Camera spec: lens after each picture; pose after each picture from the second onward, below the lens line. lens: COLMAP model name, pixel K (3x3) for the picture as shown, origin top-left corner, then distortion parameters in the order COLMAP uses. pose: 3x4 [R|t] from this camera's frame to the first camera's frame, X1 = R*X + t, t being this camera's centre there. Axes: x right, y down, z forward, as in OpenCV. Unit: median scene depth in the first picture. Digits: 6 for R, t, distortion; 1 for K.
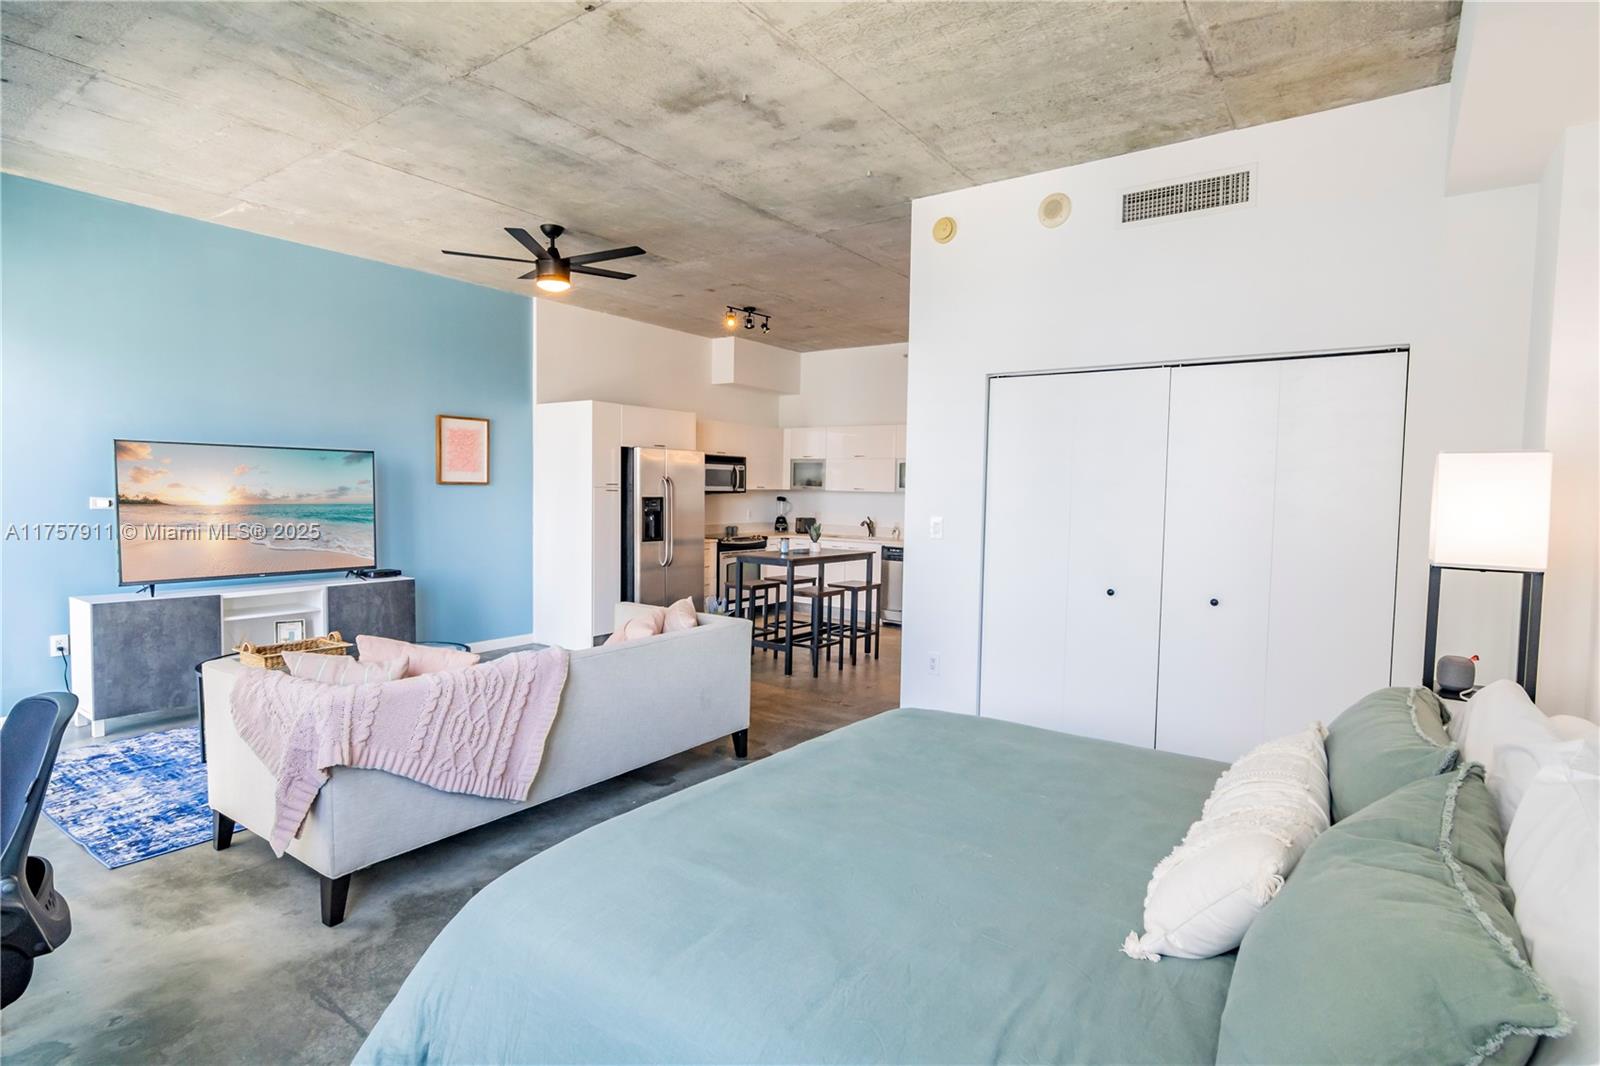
lens RADIAL K [[811.8, 0, 800.2], [0, 811.8, 536.0], [0, 0, 1]] dist [-0.007579, 0.004023]
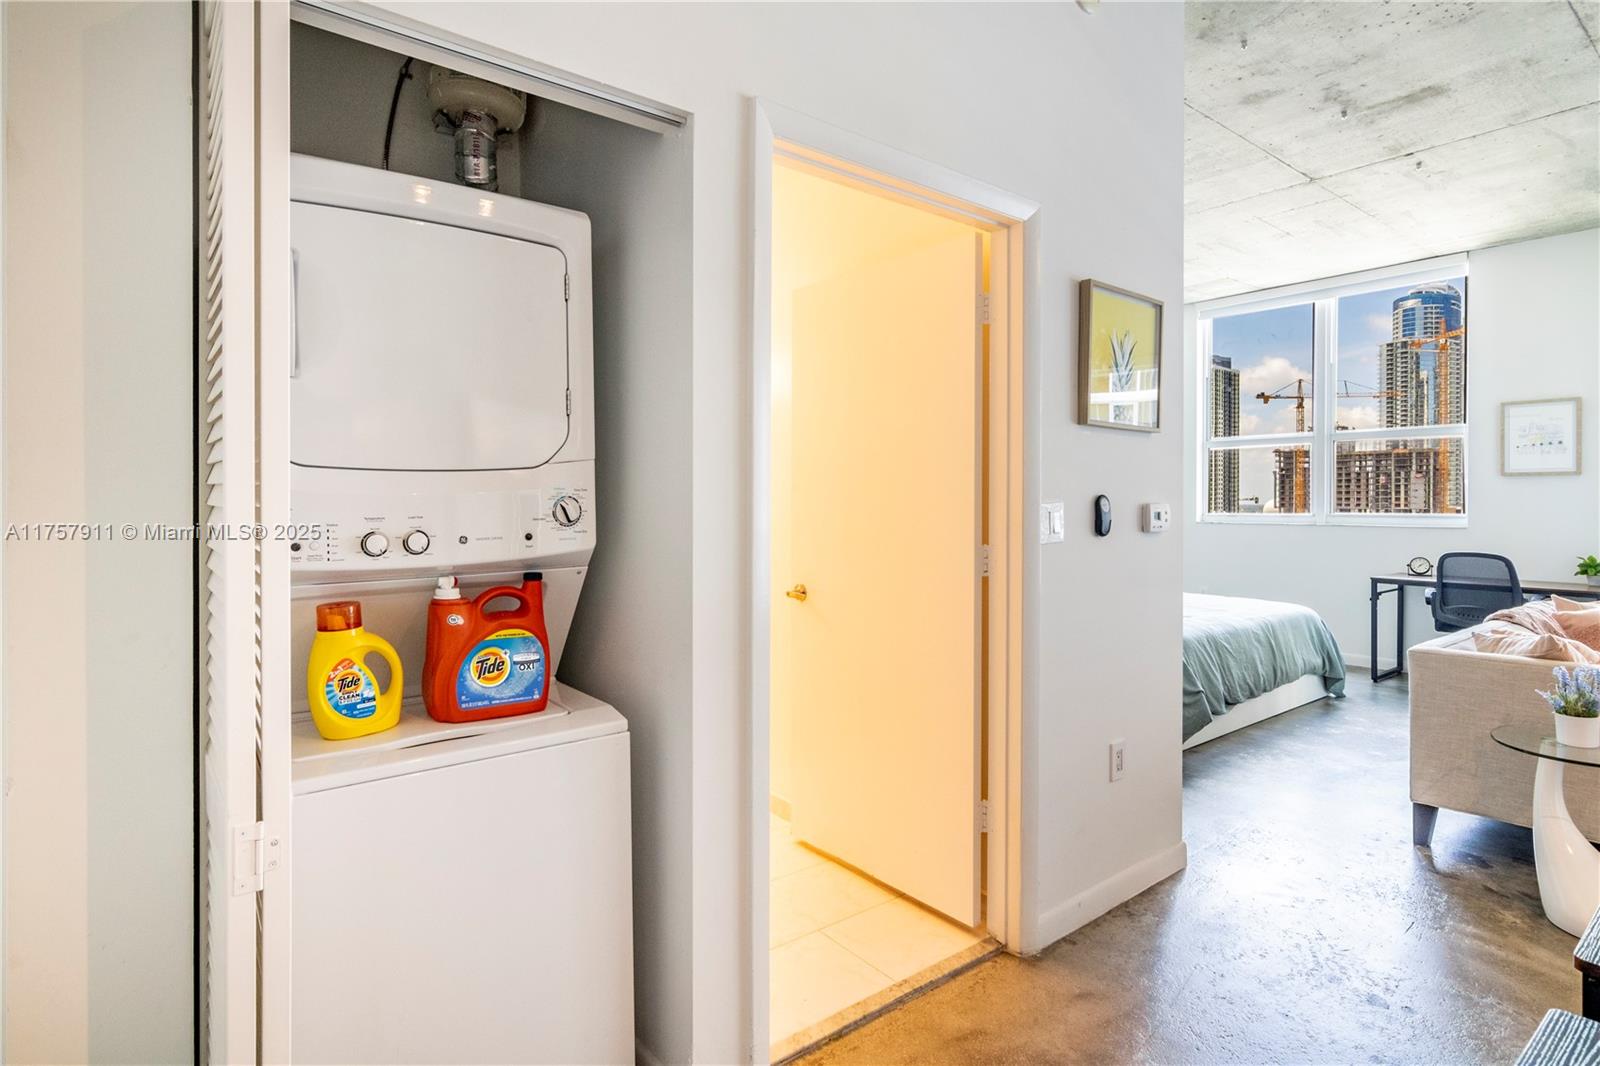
lens RADIAL K [[811.8, 0, 797.0], [0, 811.8, 506.9], [0, 0, 1]] dist [-0.007579, 0.004023]
pose [[-0.958874, -0.020951, 0.283059, 0.206933], [-0.001777, 0.997696, 0.067825, -0.053889], [-0.283828, 0.064532, -0.956701, 1.485726]]
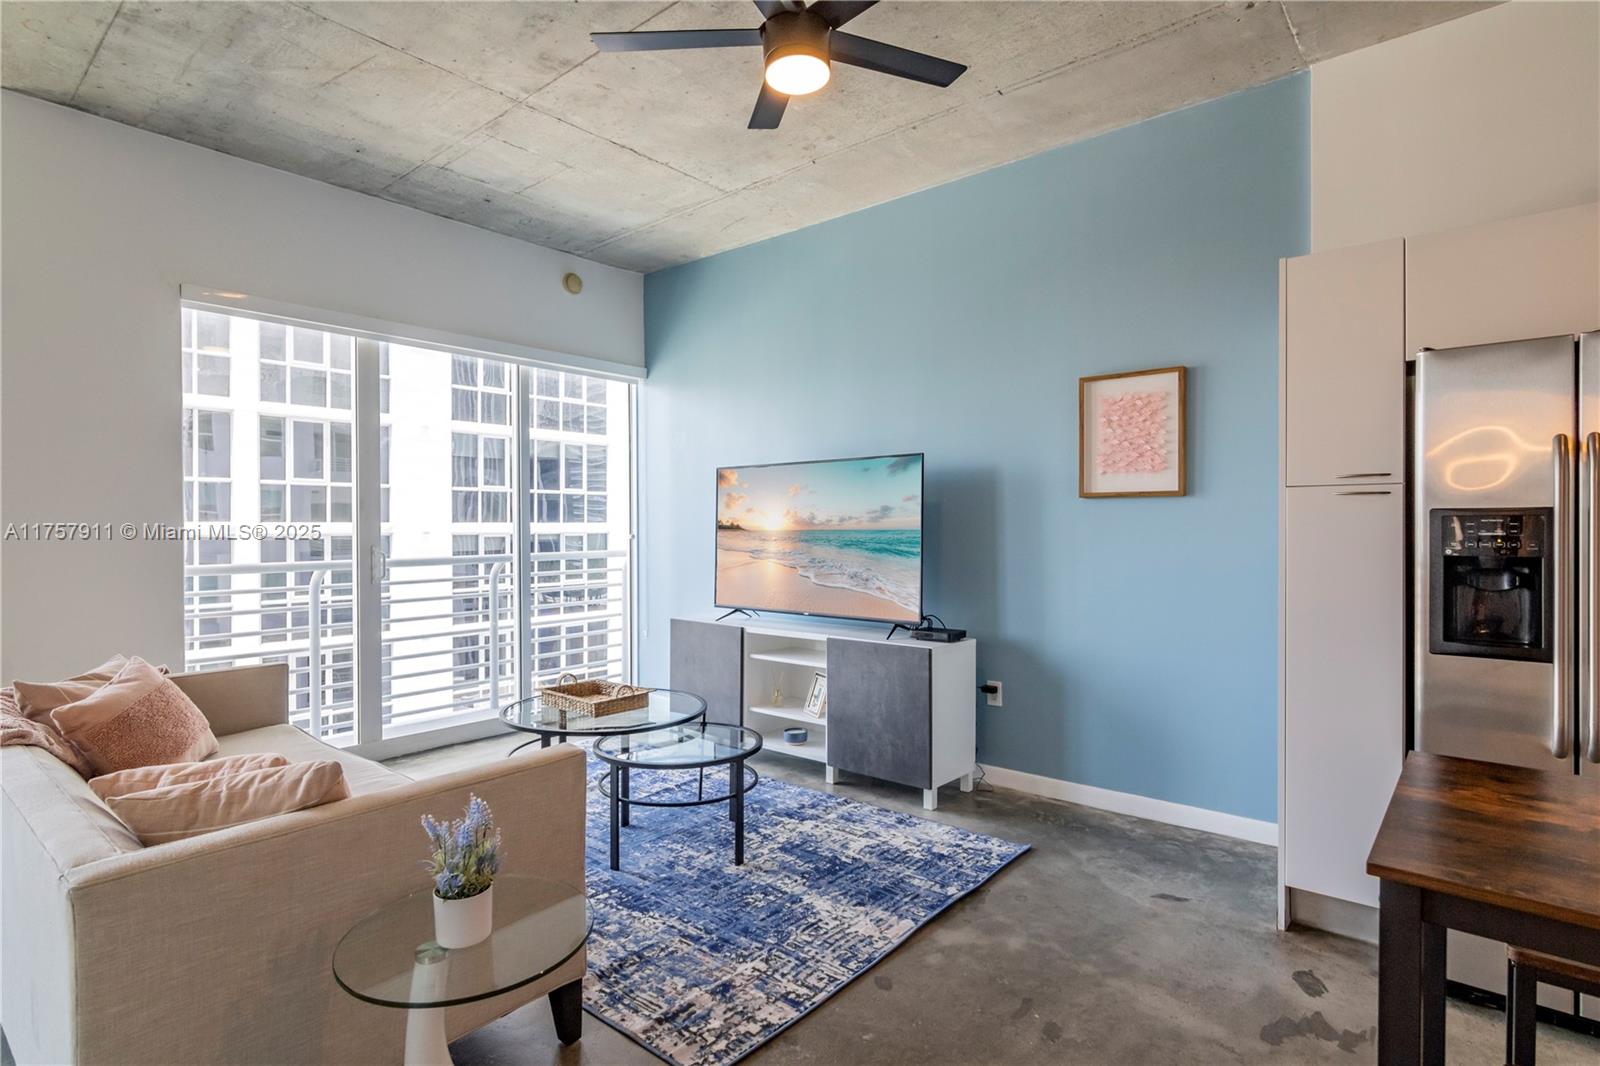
lens RADIAL K [[811.8, 0, 799.2], [0, 811.8, 530.4], [0, 0, 1]] dist [-0.007579, 0.004023]
pose [[-0.076951, -0.010418, -0.996980, 0.178715], [-0.056237, 0.998399, -0.006092, -0.032404], [0.995448, 0.055598, -0.077414, 1.048334]]
